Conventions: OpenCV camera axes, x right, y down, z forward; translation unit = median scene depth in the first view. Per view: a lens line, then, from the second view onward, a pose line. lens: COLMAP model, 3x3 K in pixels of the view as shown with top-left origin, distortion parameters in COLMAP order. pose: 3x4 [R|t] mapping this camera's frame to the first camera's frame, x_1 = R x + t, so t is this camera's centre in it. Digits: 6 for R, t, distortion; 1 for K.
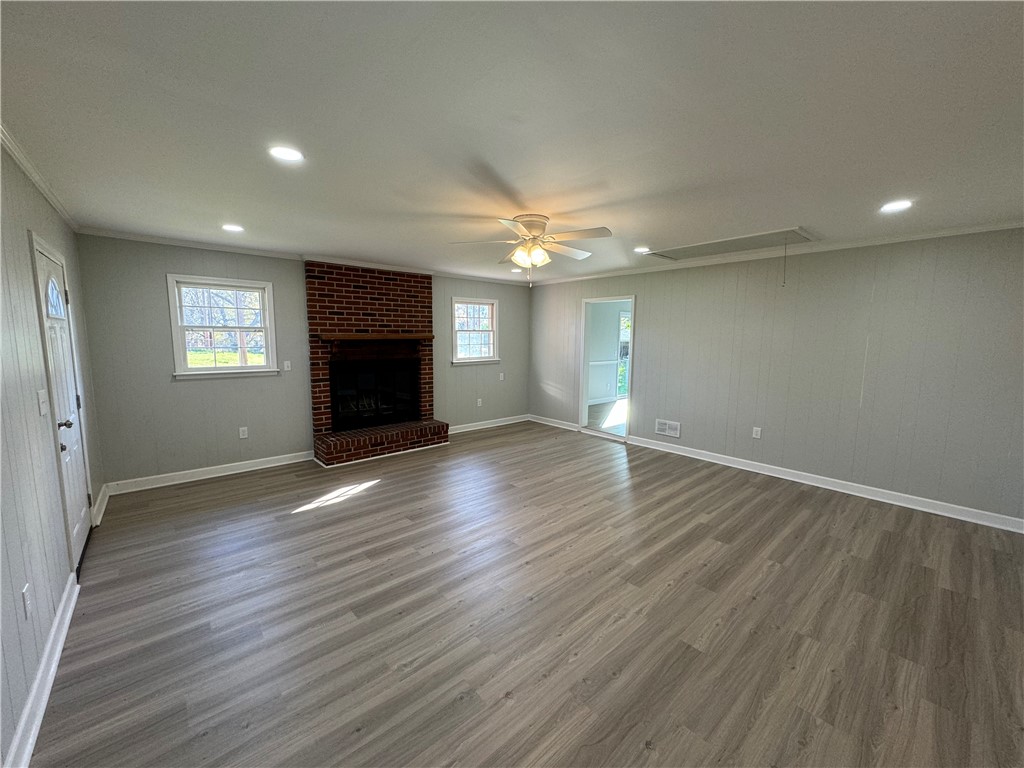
lens RADIAL K [[405.7, 0, 512.0], [0, 405.7, 384.0], [0, 0, 1]] dist [-0.001674, 0.000372]
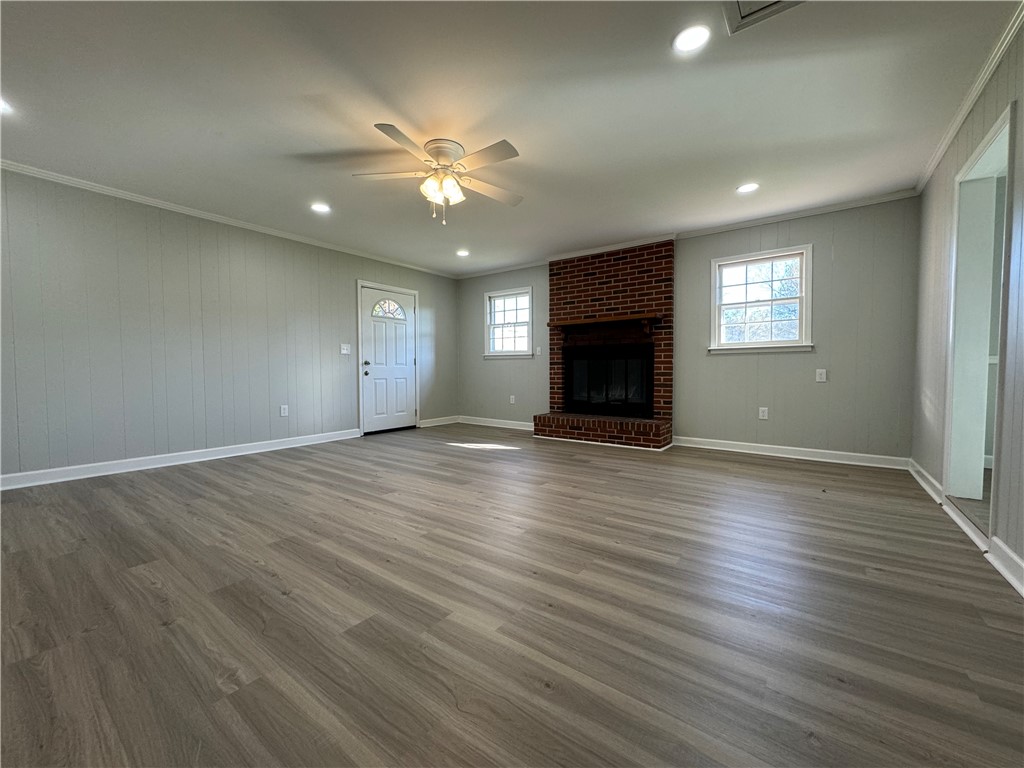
lens RADIAL K [[405.7, 0, 512.0], [0, 405.7, 384.0], [0, 0, 1]] dist [-0.001674, 0.000372]
pose [[0.211144, 0.028352, -0.977044, 0.612160], [-0.112434, 0.993649, 0.004537, 0.056148], [0.970967, 0.108895, 0.212991, 0.636954]]
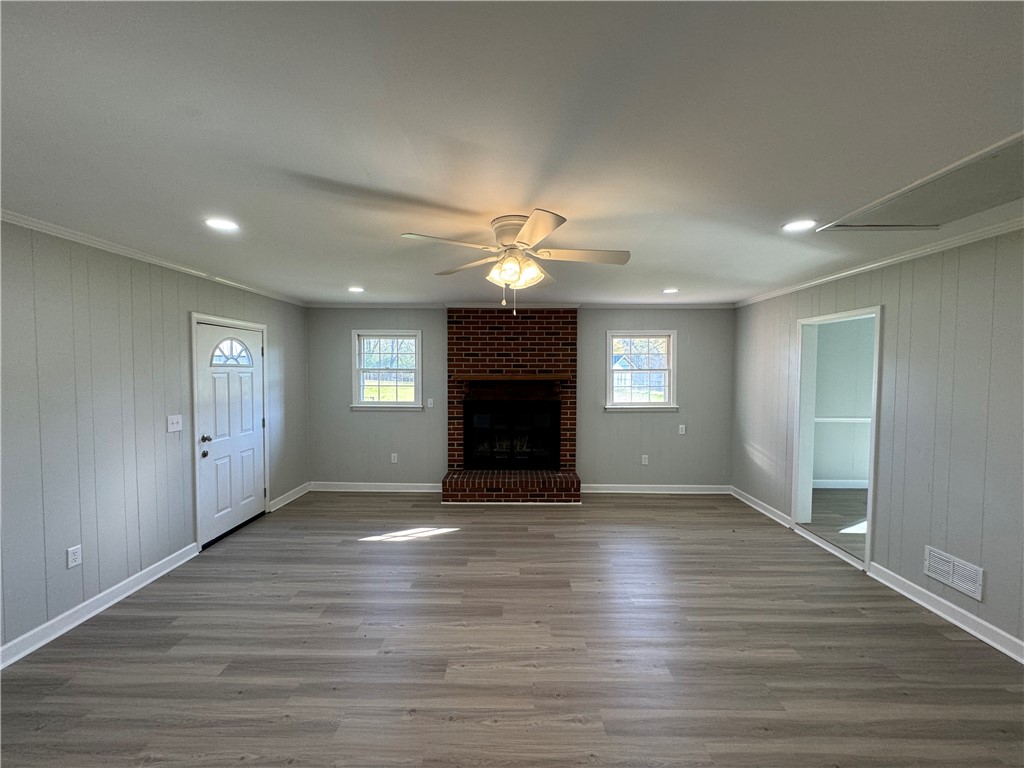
lens RADIAL K [[405.7, 0, 512.0], [0, 405.7, 384.0], [0, 0, 1]] dist [-0.001674, 0.000372]
pose [[0.743912, 0.018873, -0.668011, 0.338591], [-0.077472, 0.995297, -0.058155, -0.047290], [0.663771, 0.095014, 0.741876, 0.302484]]
